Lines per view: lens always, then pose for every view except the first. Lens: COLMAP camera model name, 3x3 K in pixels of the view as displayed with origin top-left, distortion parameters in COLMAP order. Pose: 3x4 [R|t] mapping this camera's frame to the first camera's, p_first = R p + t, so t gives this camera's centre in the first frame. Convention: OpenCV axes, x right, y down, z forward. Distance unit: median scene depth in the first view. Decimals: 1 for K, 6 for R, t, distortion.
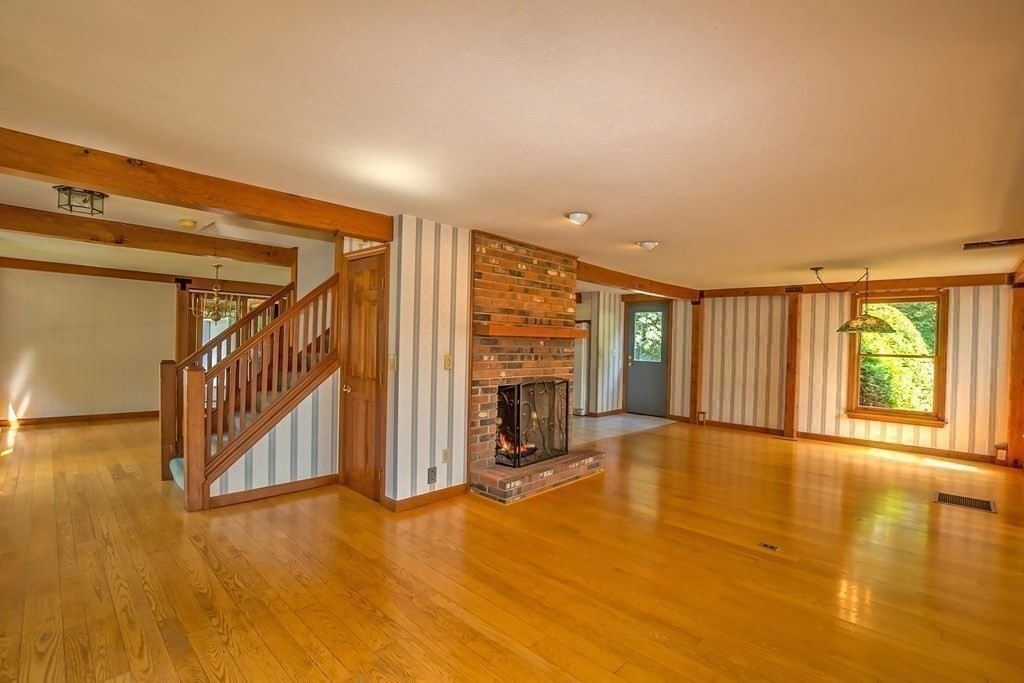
lens RADIAL K [[473.1, 0, 521.7], [0, 473.1, 347.5], [0, 0, 1]] dist [-0.028508, 0.001337]
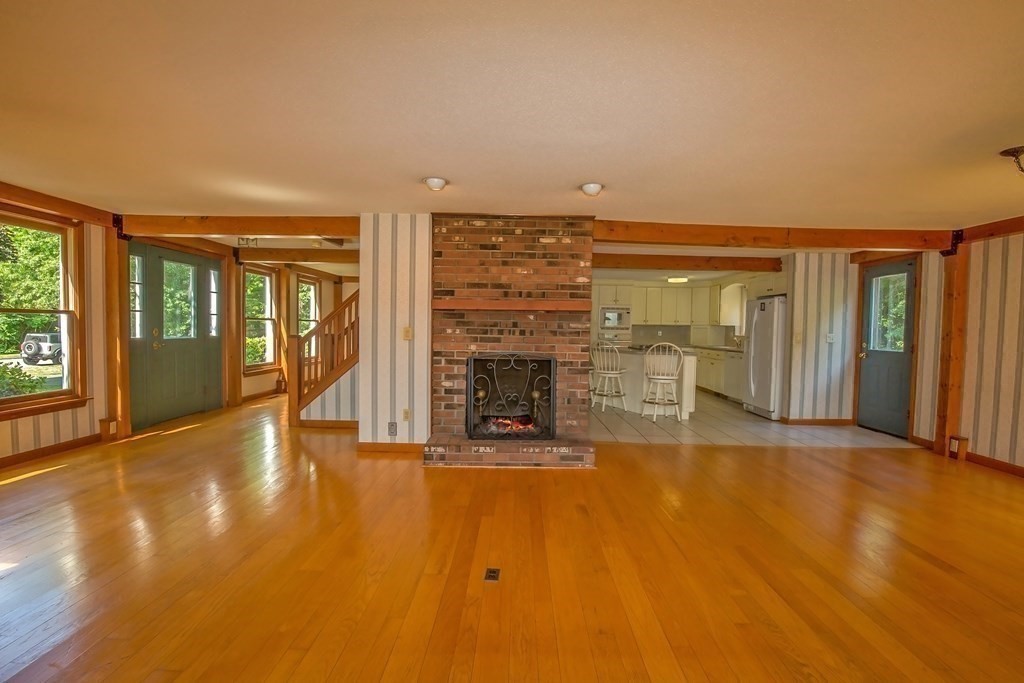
lens RADIAL K [[473.1, 0, 512.2], [0, 473.1, 347.7], [0, 0, 1]] dist [-0.028508, 0.001337]
pose [[0.681812, 0.019516, -0.731267, 0.718302], [-0.010164, 0.999800, 0.017206, 0.036077], [0.731456, -0.004299, 0.681875, 0.339733]]
